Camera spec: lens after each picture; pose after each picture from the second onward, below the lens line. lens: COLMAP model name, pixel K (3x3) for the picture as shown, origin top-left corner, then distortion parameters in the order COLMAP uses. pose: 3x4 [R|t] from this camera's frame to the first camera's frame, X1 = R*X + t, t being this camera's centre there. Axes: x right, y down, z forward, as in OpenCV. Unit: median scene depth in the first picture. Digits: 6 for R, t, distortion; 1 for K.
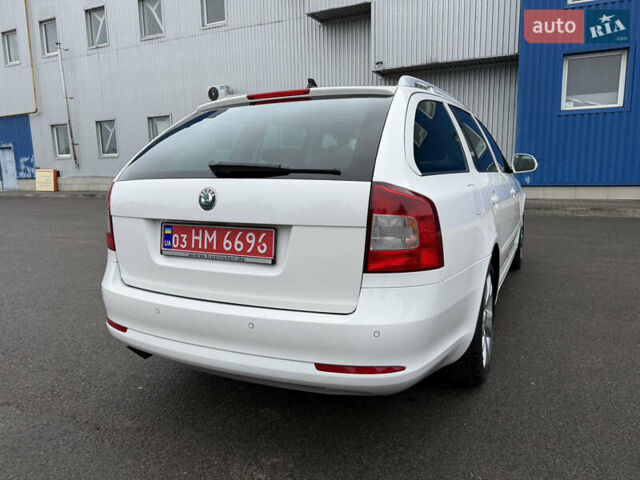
lens RADIAL K [[448.8, 0, 316.0], [0, 448.8, 240.8], [0, 0, 1]] dist [0.042539, -0.055166]
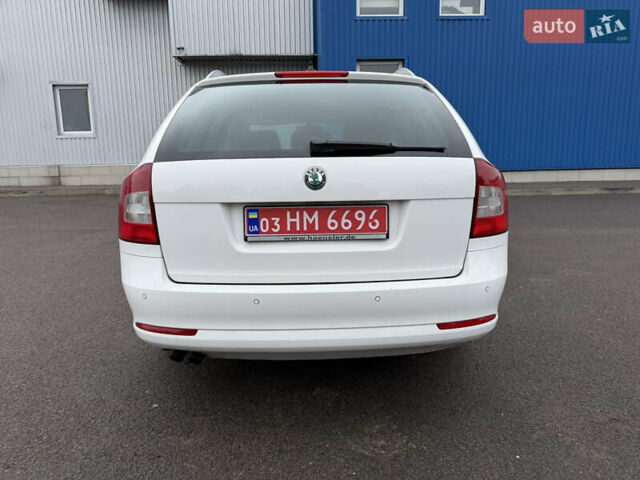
lens RADIAL K [[448.8, 0, 316.0], [0, 448.8, 238.8], [0, 0, 1]] dist [0.042539, -0.055166]
pose [[0.890856, -0.078625, 0.447430, -0.659312], [0.072360, 0.996893, 0.031107, 0.007276], [-0.448485, 0.004665, 0.893778, 0.127677]]
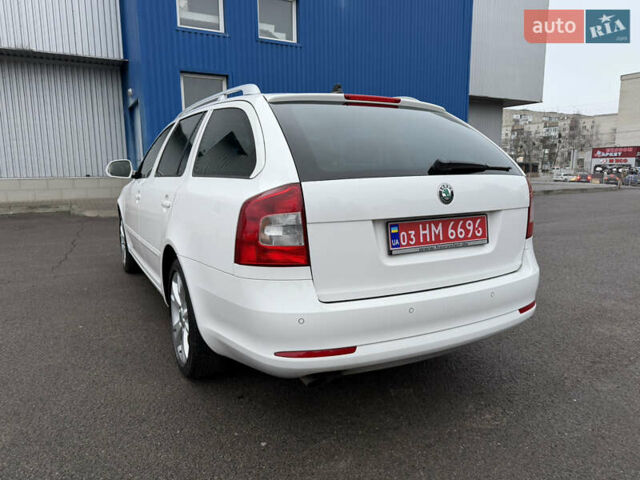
lens RADIAL K [[448.8, 0, 321.4], [0, 448.8, 237.3], [0, 0, 1]] dist [0.042539, -0.055166]
pose [[0.591836, -0.114104, 0.797941, -1.261673], [0.128359, 0.990639, 0.046455, -0.075132], [-0.795773, 0.074929, 0.600942, 0.568235]]
